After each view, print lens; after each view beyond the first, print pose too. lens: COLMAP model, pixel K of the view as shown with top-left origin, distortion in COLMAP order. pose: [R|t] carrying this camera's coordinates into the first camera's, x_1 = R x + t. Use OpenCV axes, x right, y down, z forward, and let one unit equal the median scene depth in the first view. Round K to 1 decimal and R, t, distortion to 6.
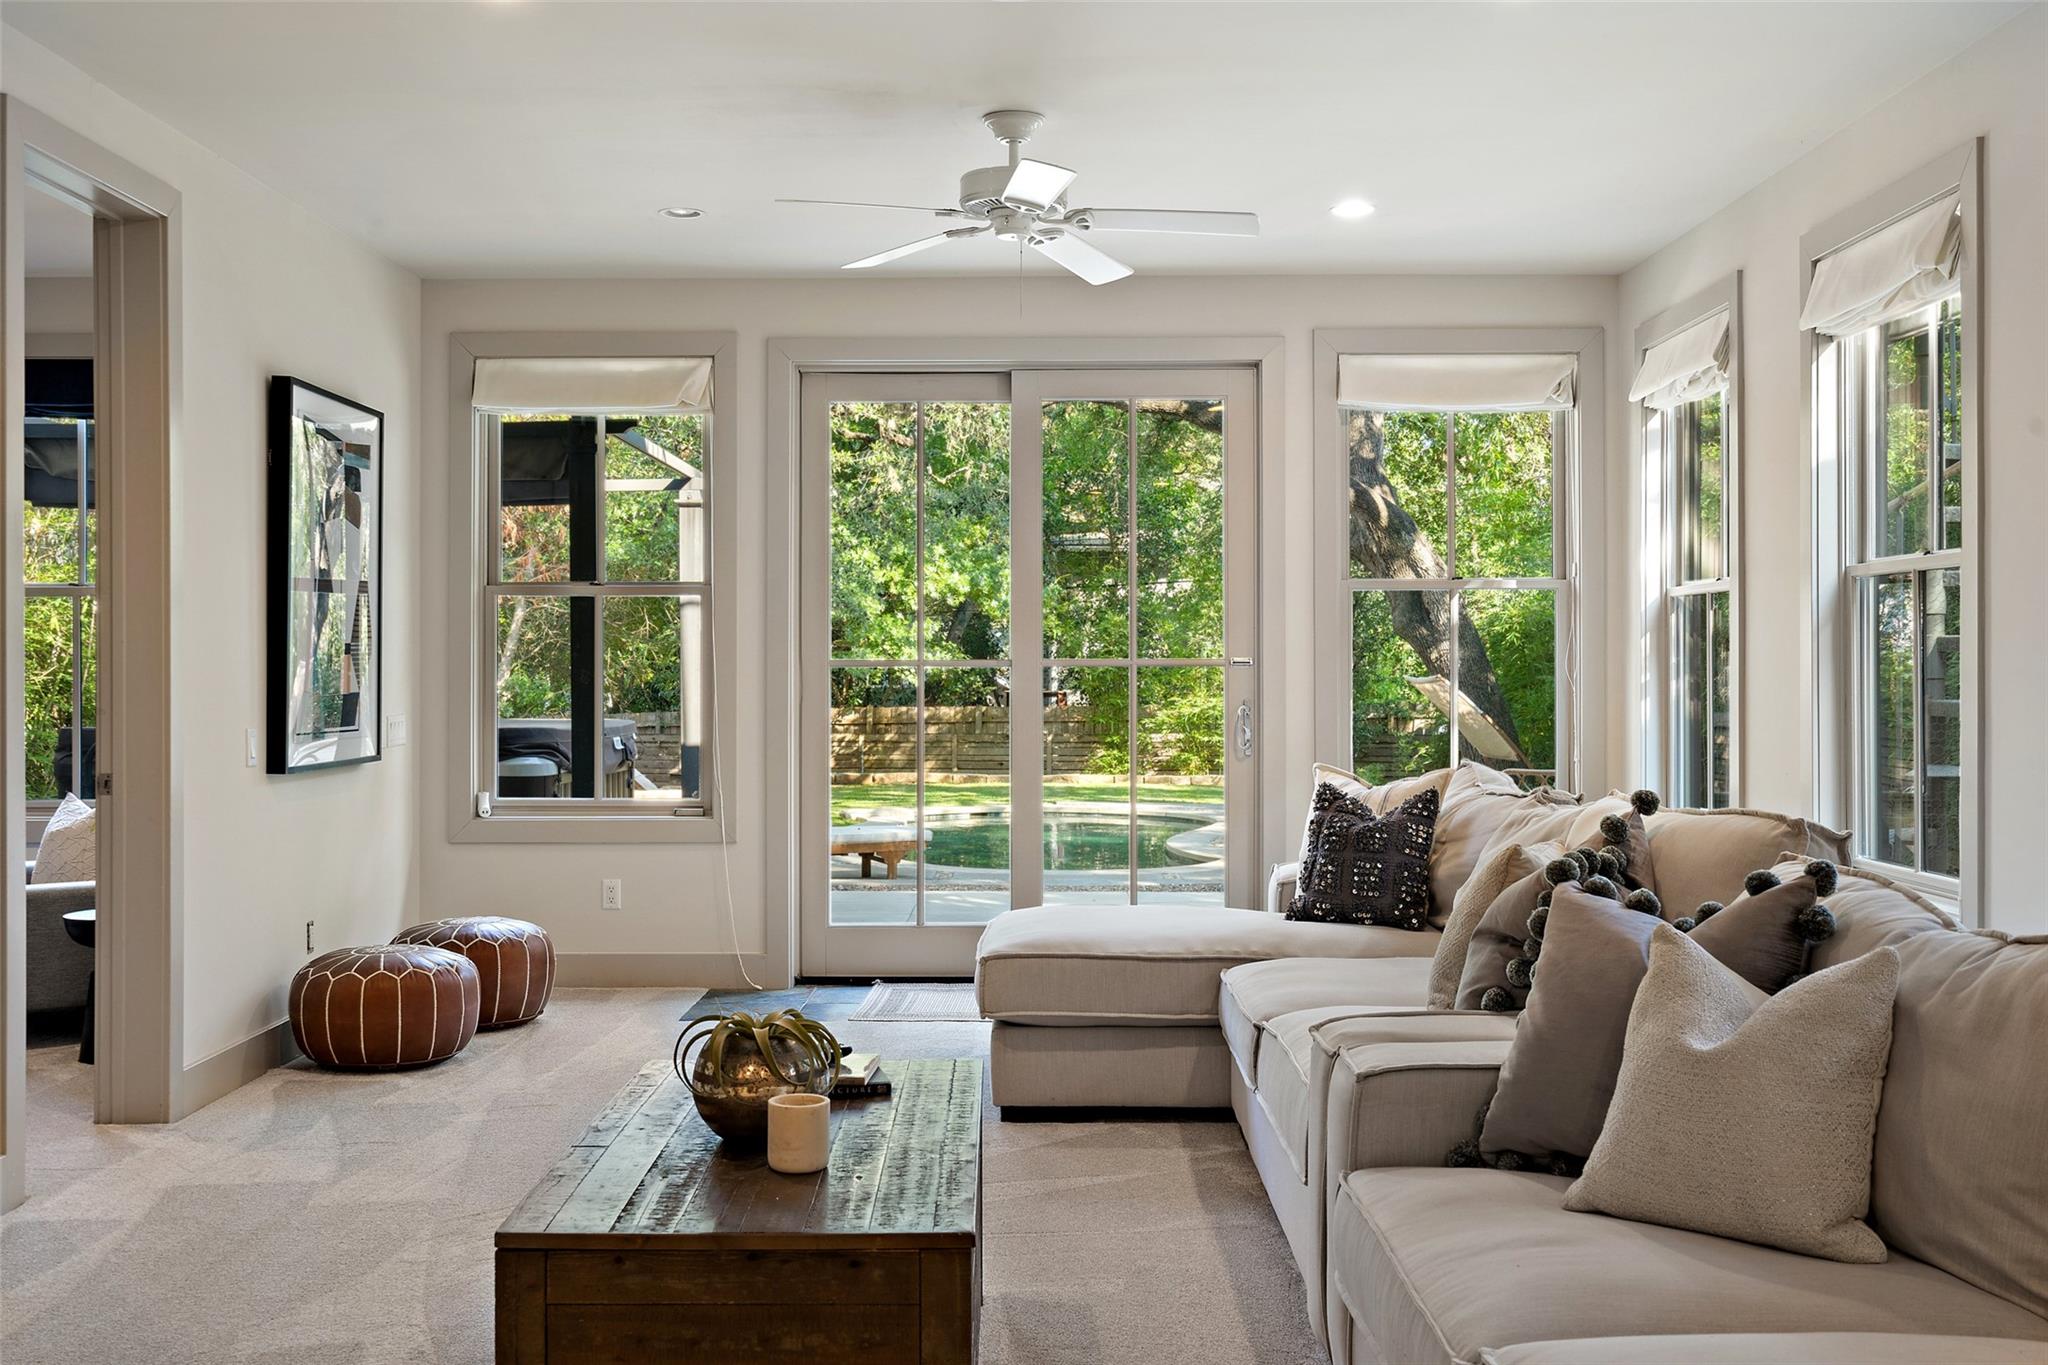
lens RADIAL K [[1991.4, 0, 1024.0], [0, 1991.4, 682.5], [0, 0, 1]] dist [0.005589, 0.001430]
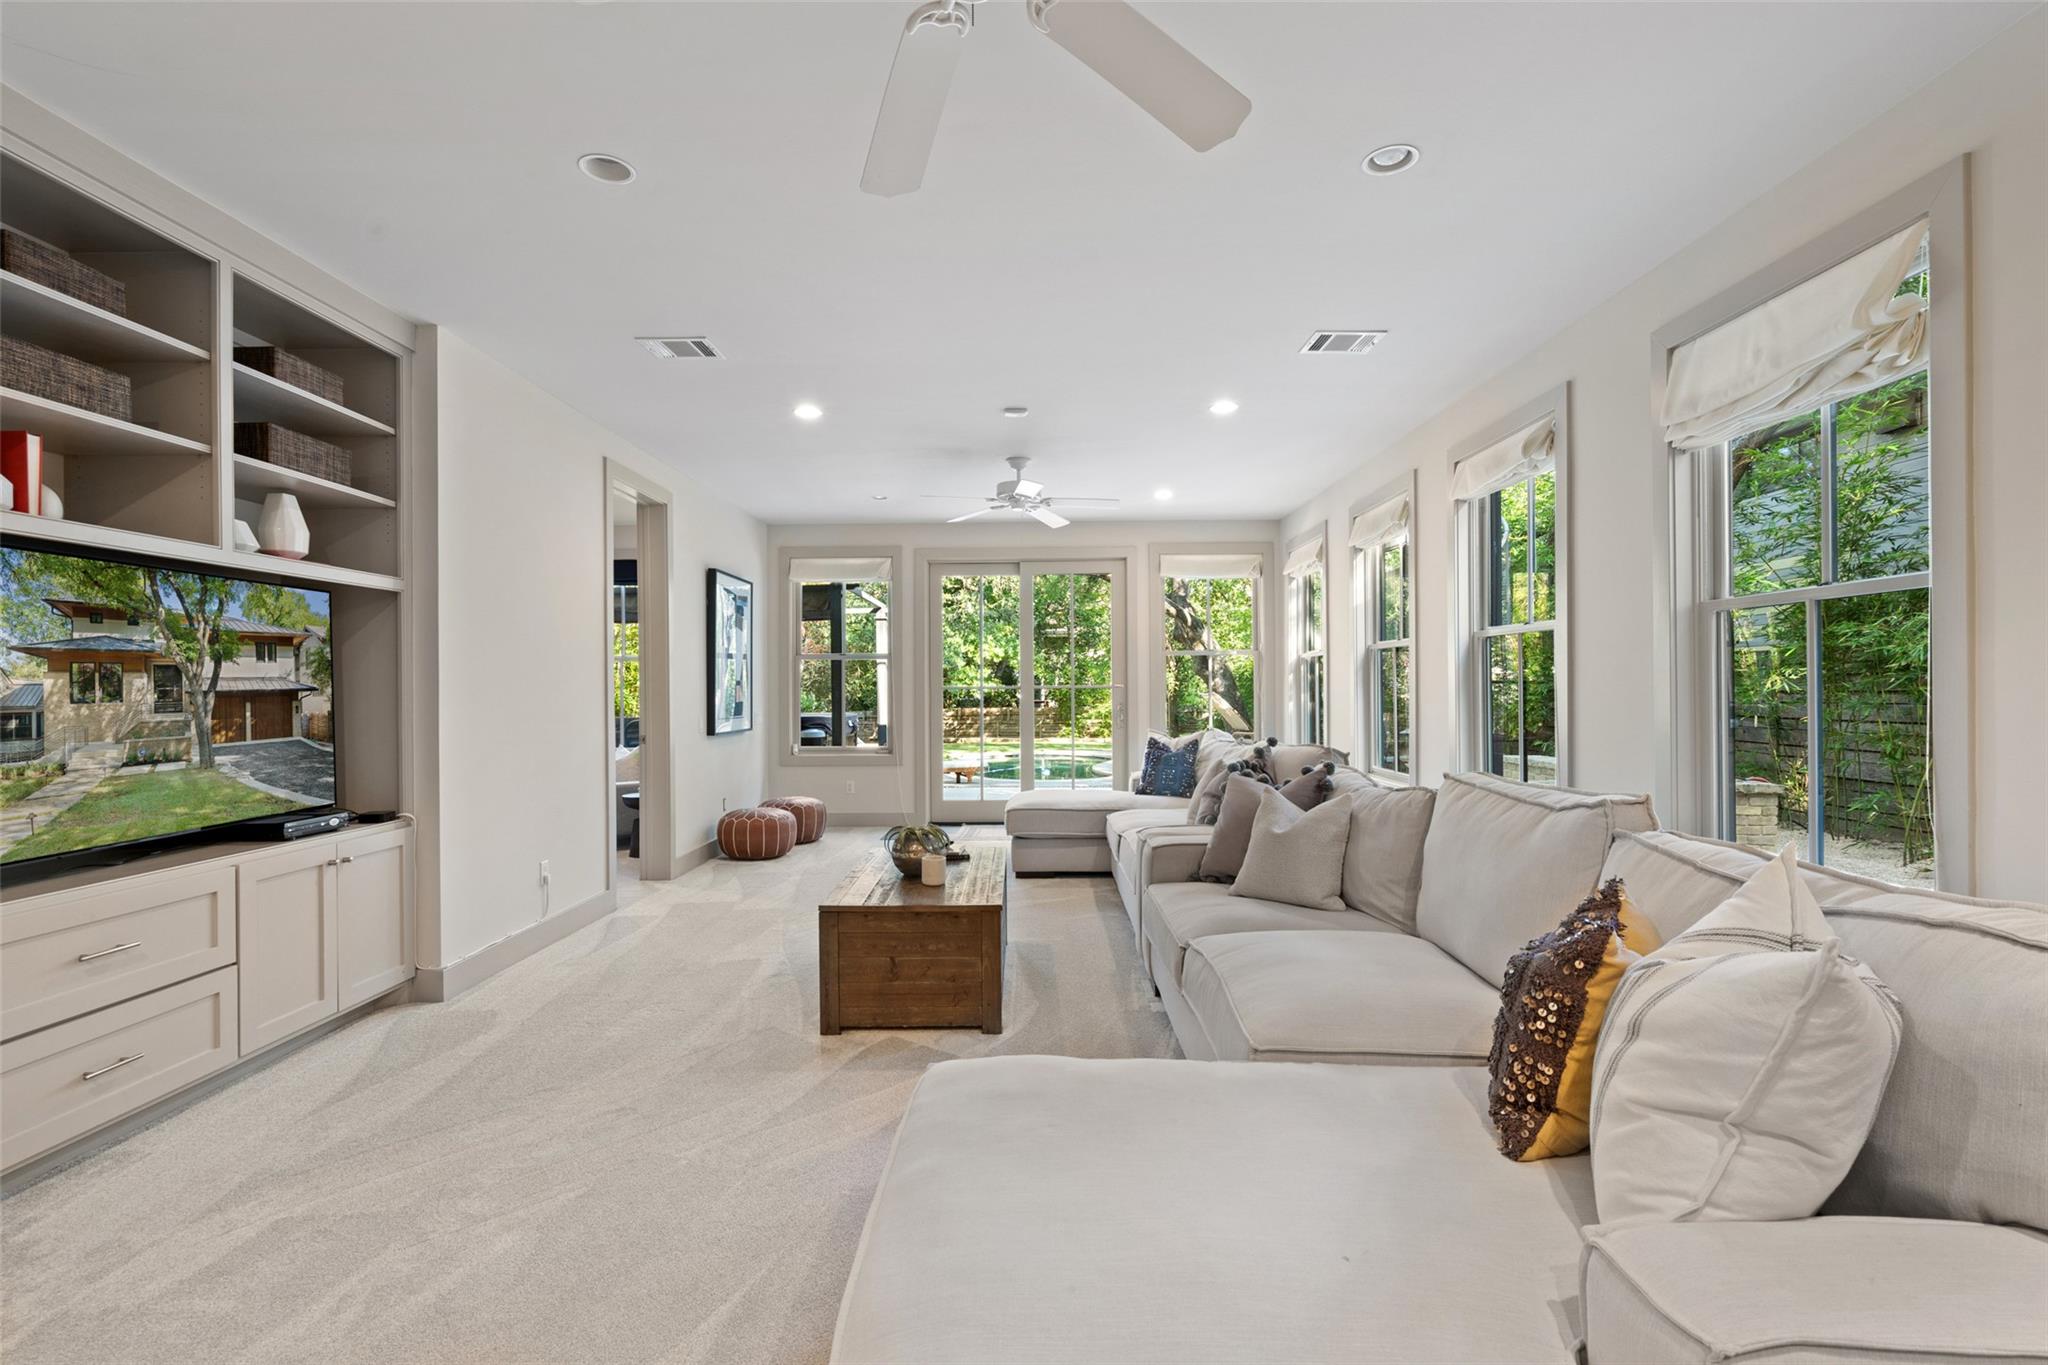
lens RADIAL K [[935.7, 0, 1027.4], [0, 935.7, 681.9], [0, 0, 1]] dist [-0.012307, 0.008417]
pose [[0.999977, -0.005423, -0.004067, 0.006781], [0.005355, 0.999848, -0.016579, 0.001903], [0.004156, 0.016556, 0.999854, -0.103613]]
